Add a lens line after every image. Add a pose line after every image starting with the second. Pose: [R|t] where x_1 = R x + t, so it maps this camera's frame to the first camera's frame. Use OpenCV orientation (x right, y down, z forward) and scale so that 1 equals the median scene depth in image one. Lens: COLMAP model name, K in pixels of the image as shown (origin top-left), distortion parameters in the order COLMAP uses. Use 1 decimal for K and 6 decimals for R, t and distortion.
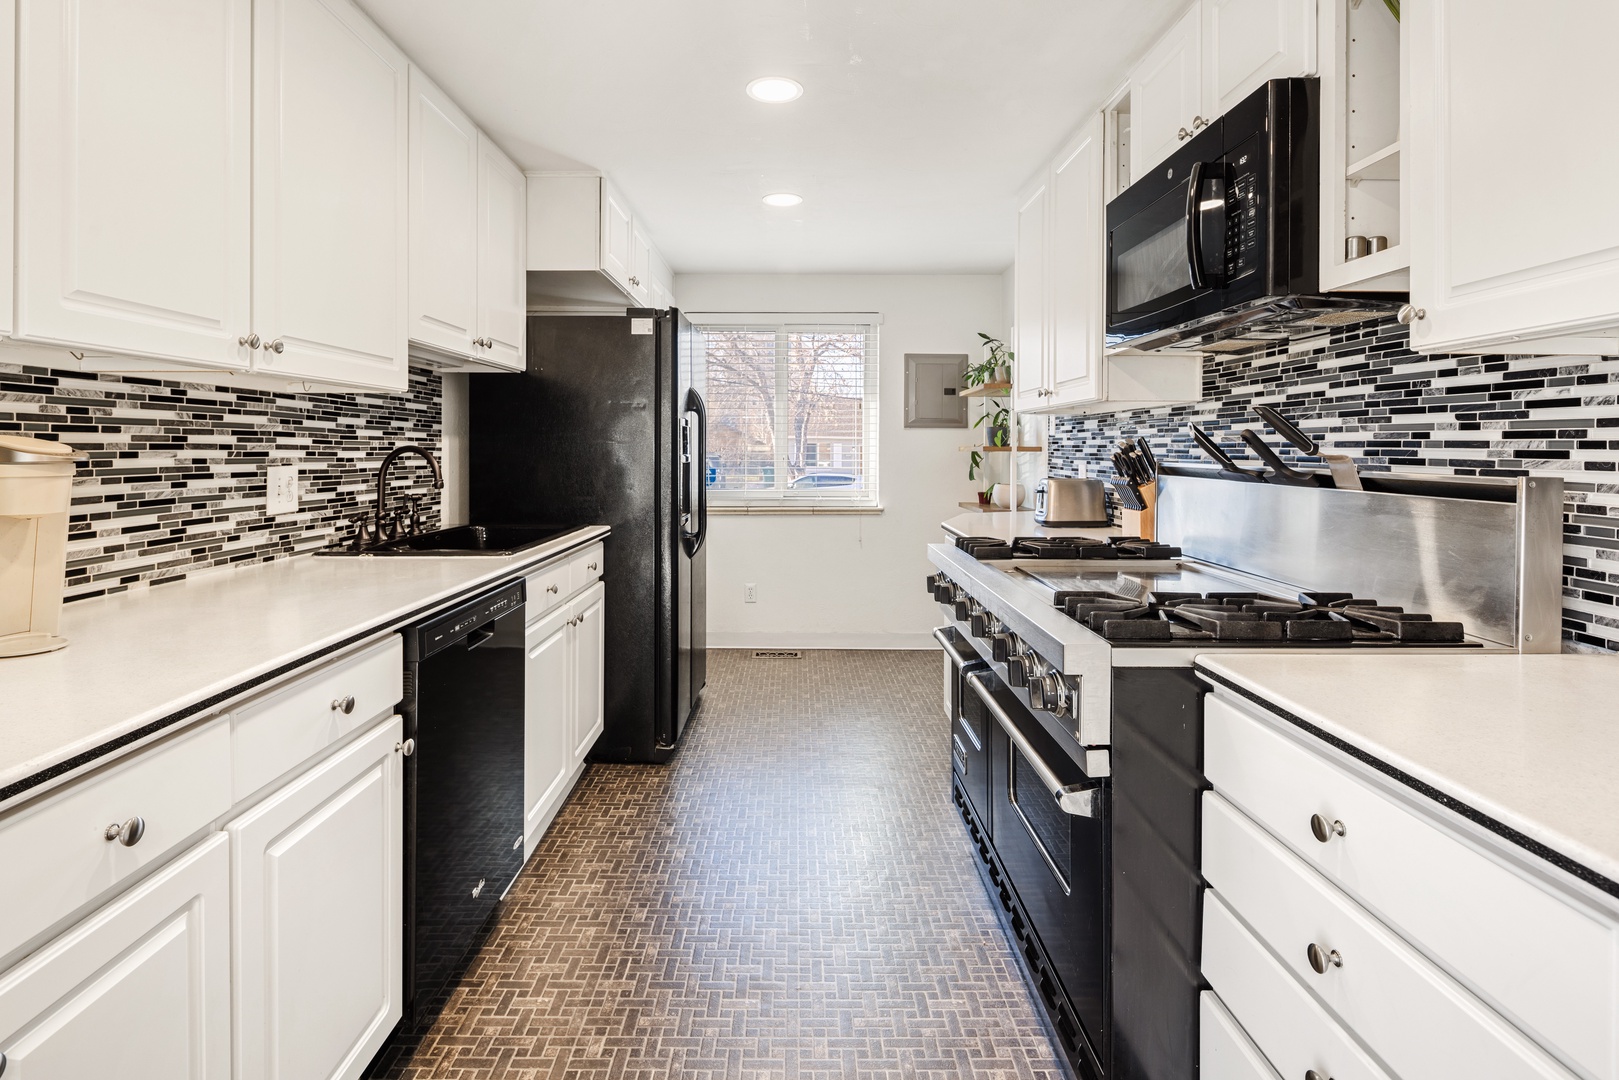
lens RADIAL K [[784.0, 0, 800.1], [0, 784.0, 447.0], [0, 0, 1]] dist [-0.004546, -0.001273]
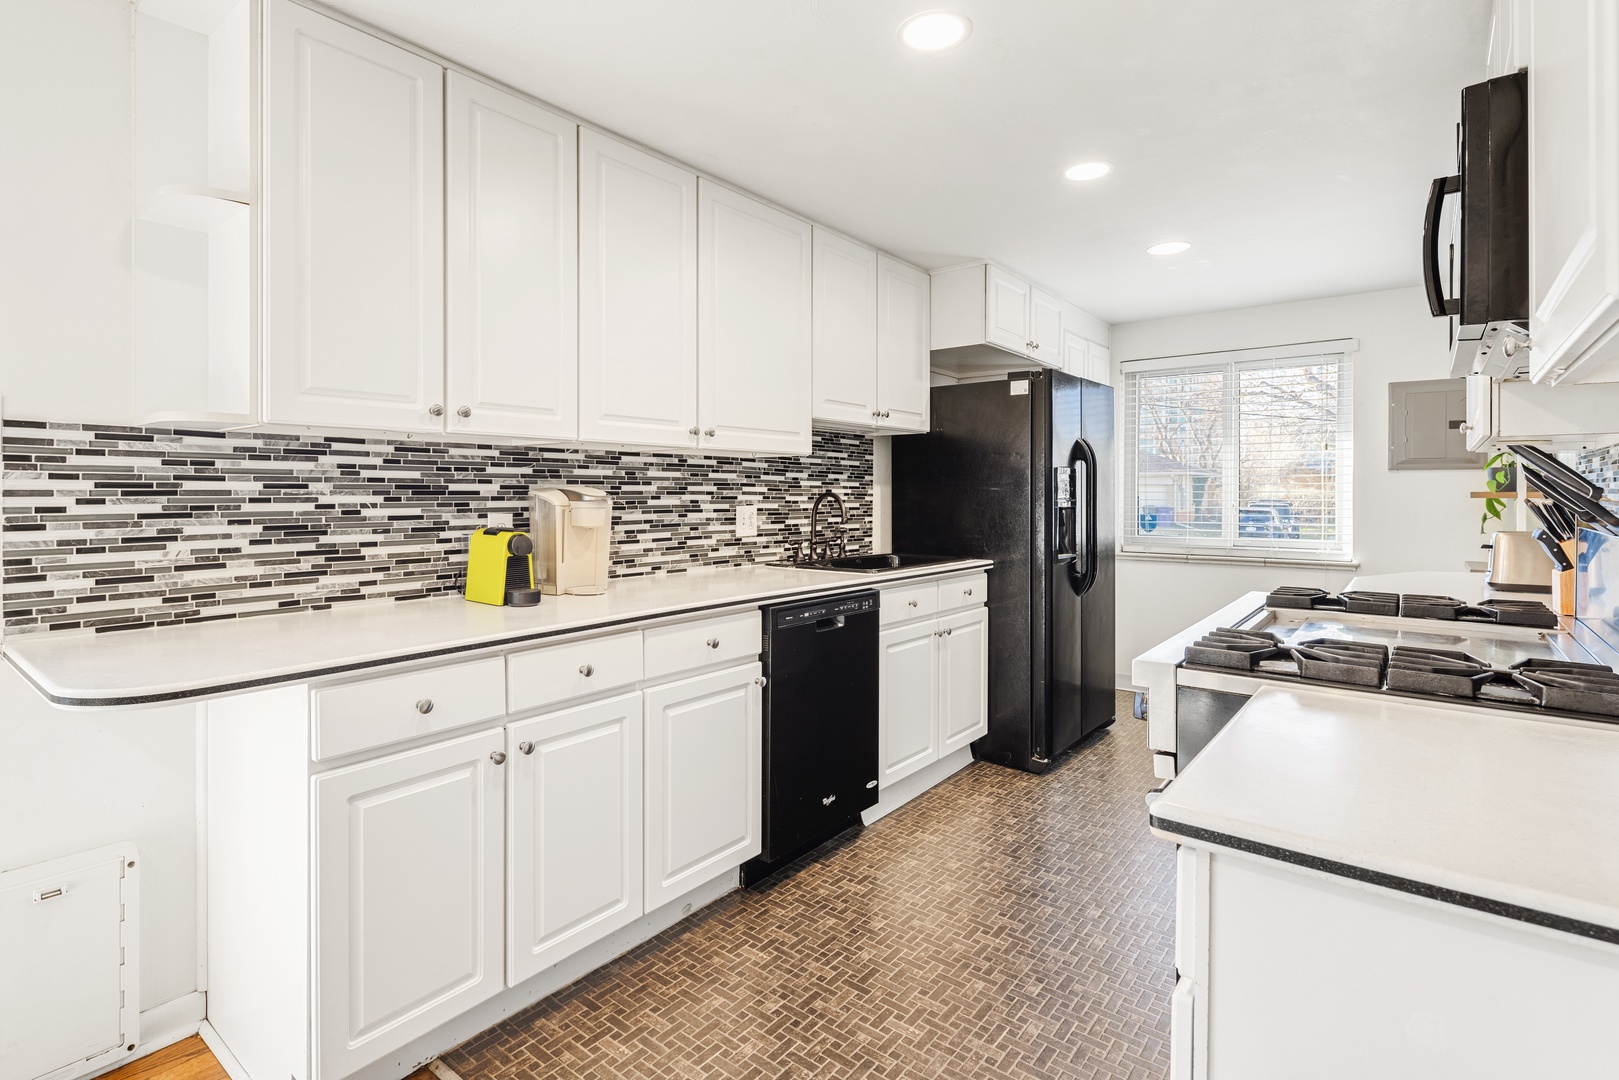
lens RADIAL K [[782.5, 0, 805.4], [0, 782.5, 492.1], [0, 0, 1]] dist [-0.000309, -0.000219]
pose [[0.779323, -0.002184, -0.626619, 0.419689], [0.000936, 0.999997, -0.002321, 0.001689], [0.626622, 0.001222, 0.779322, -0.136418]]
